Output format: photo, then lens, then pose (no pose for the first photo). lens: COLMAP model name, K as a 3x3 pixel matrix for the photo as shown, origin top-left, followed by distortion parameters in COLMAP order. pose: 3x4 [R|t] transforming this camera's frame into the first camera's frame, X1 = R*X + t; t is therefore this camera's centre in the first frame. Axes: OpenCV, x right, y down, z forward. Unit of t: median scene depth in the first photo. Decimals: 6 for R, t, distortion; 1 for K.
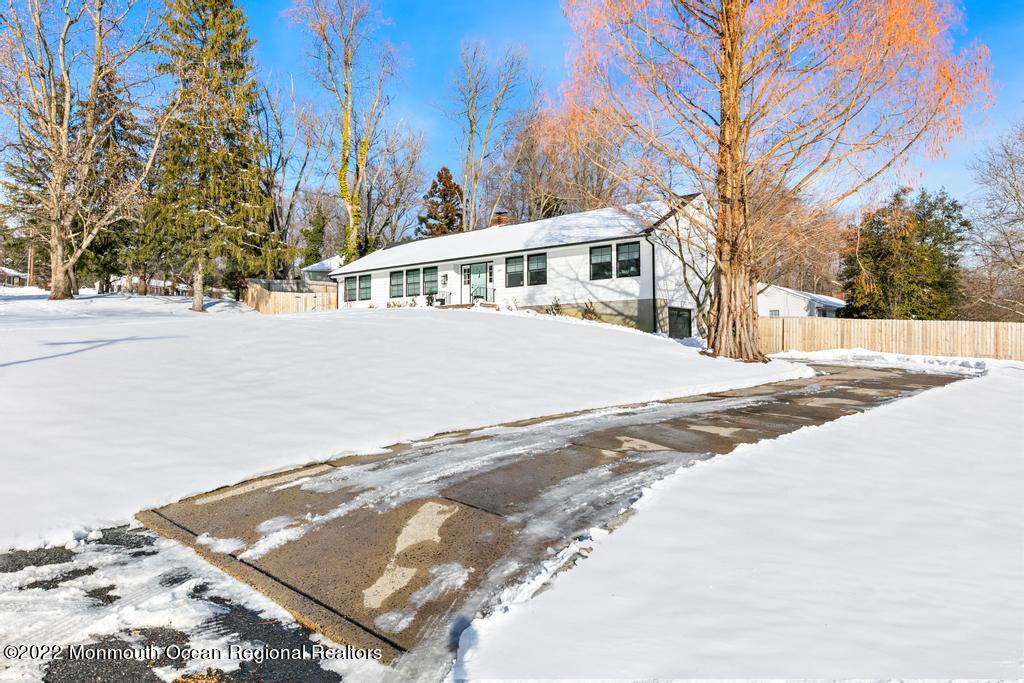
lens RADIAL K [[684.2, 0, 509.3], [0, 684.2, 331.8], [0, 0, 1]] dist [0.000403, -0.001651]
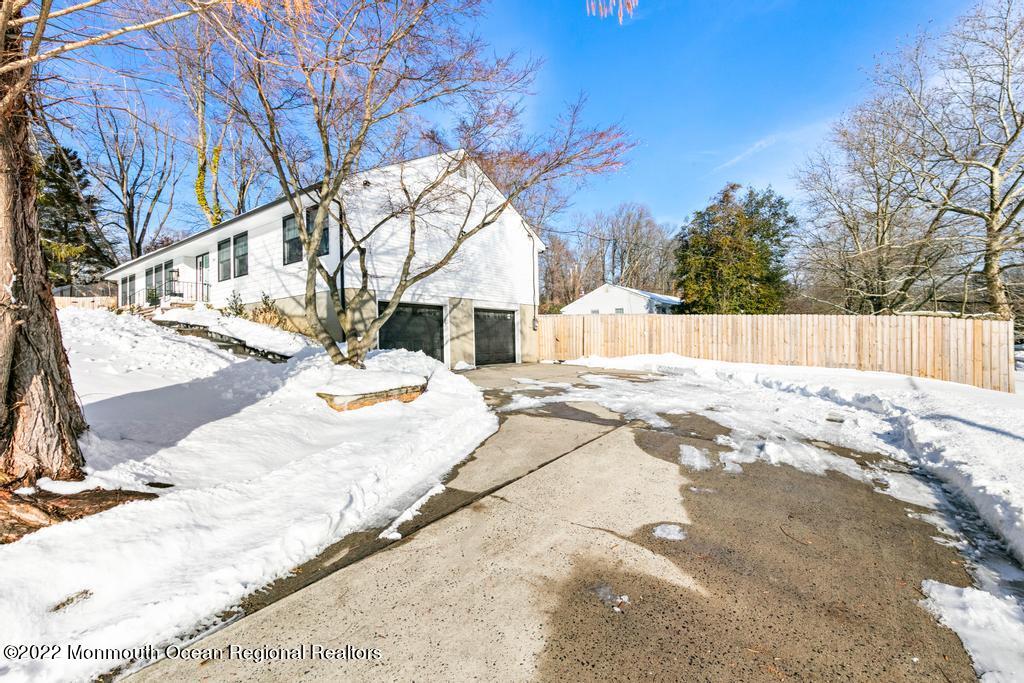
lens RADIAL K [[438.8, 0, 512.0], [0, 438.8, 341.5], [0, 0, 1]] dist [0.003231, 0.000120]
pose [[0.998630, -0.021556, 0.047679, 0.251409], [0.020039, 0.999285, 0.032073, -0.006586], [-0.048336, -0.031073, 0.998348, 0.420257]]
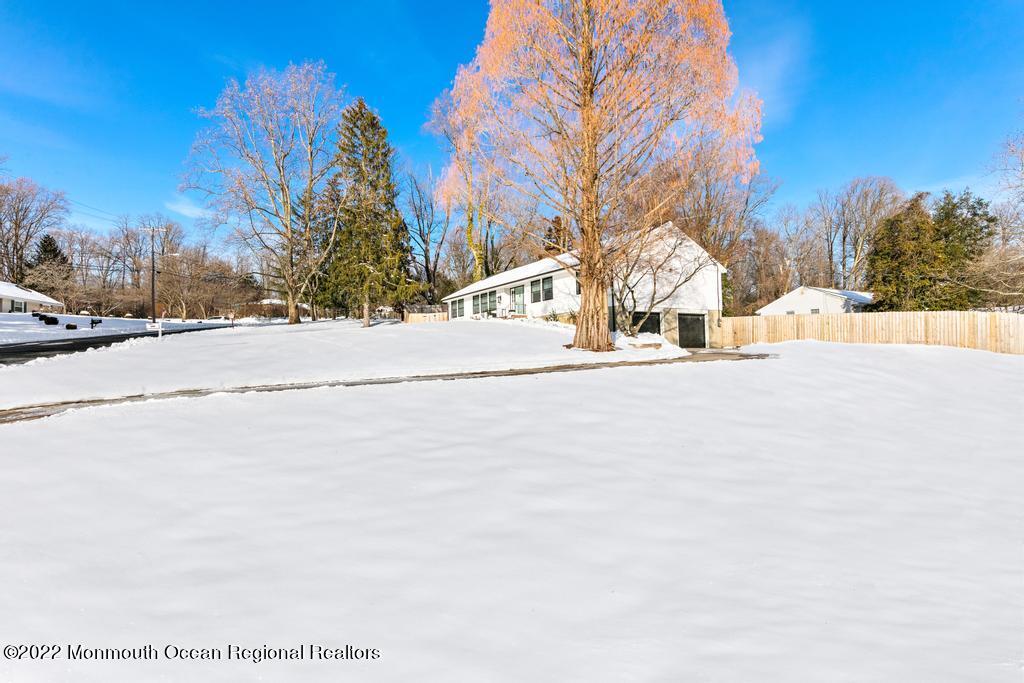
lens RADIAL K [[517.0, 0, 512.0], [0, 517.0, 341.5], [0, 0, 1]] dist [-0.002523, -0.000226]
pose [[0.946466, -0.028985, -0.321498, 0.248877], [0.031157, 0.999513, 0.001613, 0.008900], [0.321295, -0.011544, 0.946909, -0.007542]]
